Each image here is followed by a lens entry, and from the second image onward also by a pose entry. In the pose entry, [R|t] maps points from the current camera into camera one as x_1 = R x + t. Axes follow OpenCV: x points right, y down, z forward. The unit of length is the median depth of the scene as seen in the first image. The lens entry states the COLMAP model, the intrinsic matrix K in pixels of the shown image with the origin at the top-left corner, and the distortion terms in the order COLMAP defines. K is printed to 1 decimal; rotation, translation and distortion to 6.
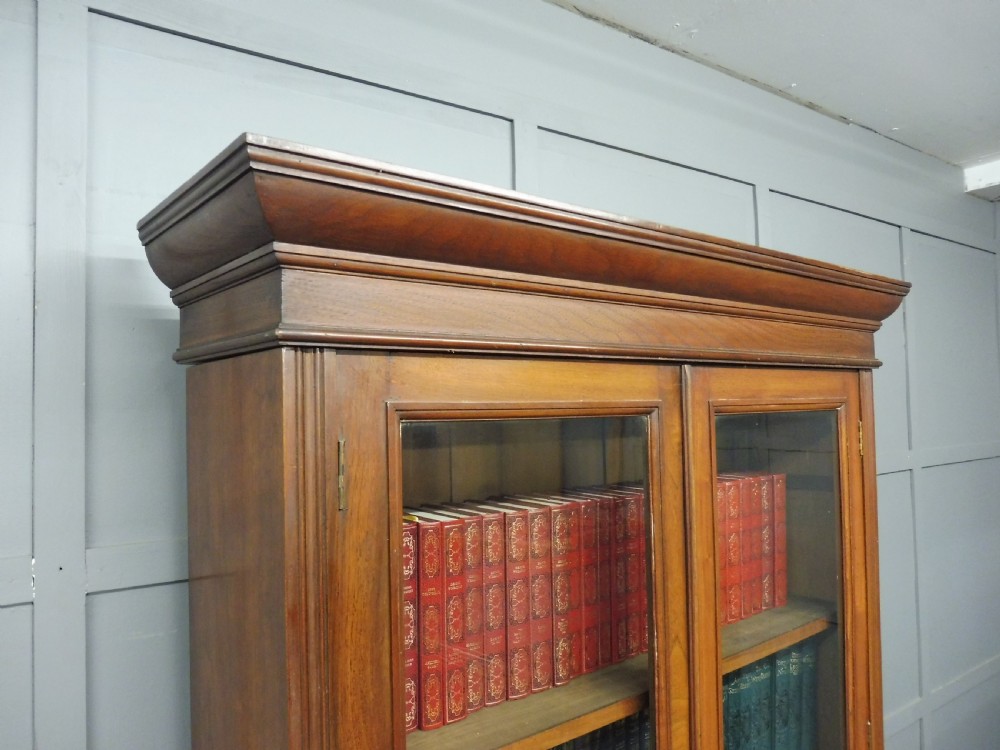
lens RADIAL K [[724.5, 0, 495.9], [0, 724.5, 368.7], [0, 0, 1]] dist [-0.057670, 0.025978]
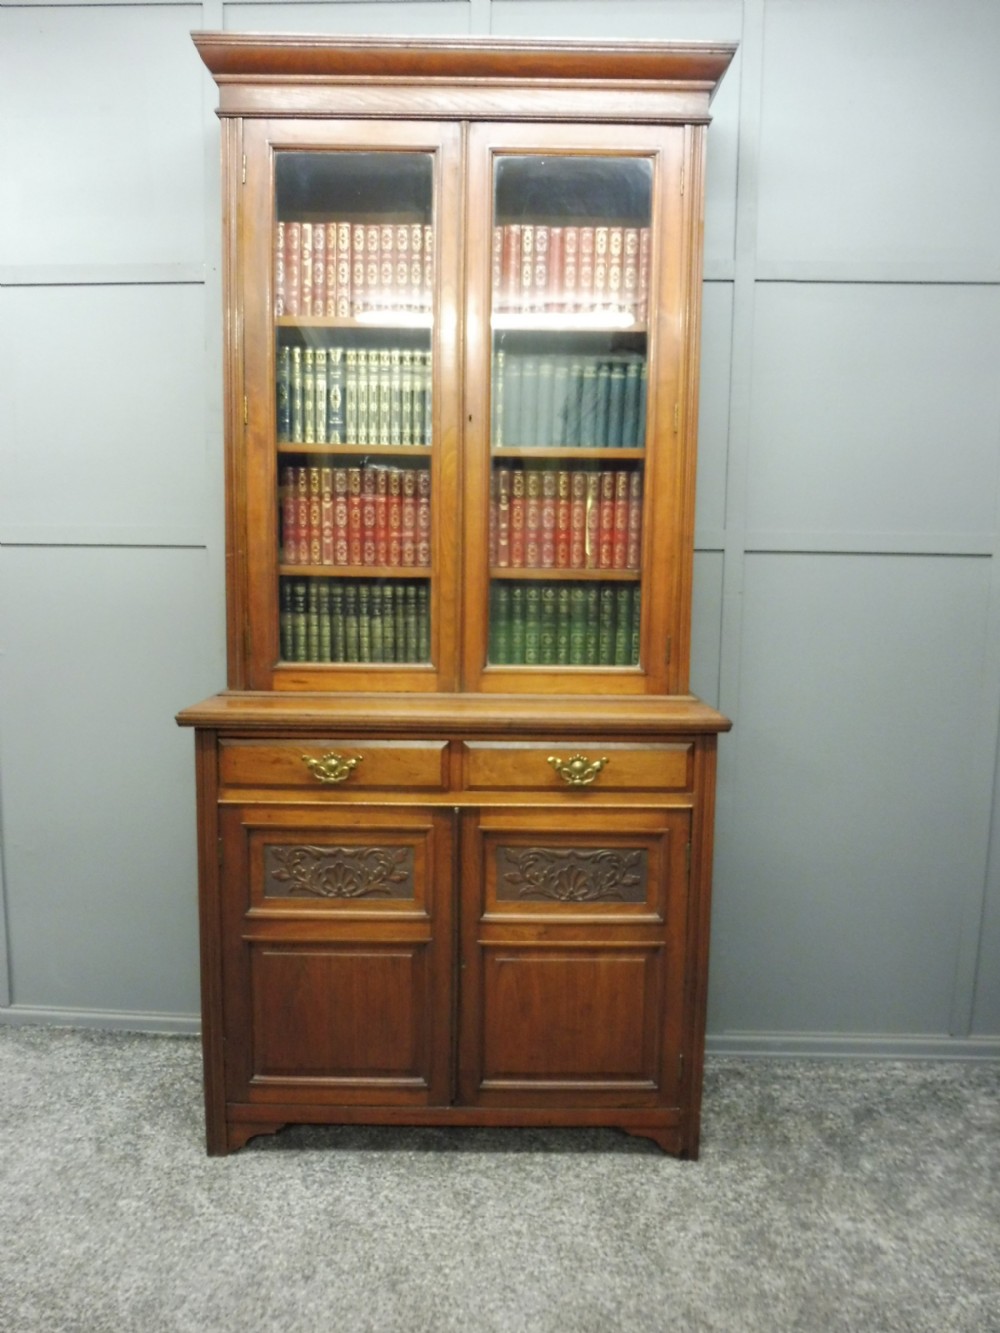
lens RADIAL K [[965.7, 0, 491.5], [0, 965.7, 673.7], [0, 0, 1]] dist [-0.057670, 0.025978]
pose [[0.786321, 0.107291, -0.608430, 1.877912], [0.005848, 0.983469, 0.180983, 0.899670], [0.617790, -0.145868, 0.772695, -0.917365]]
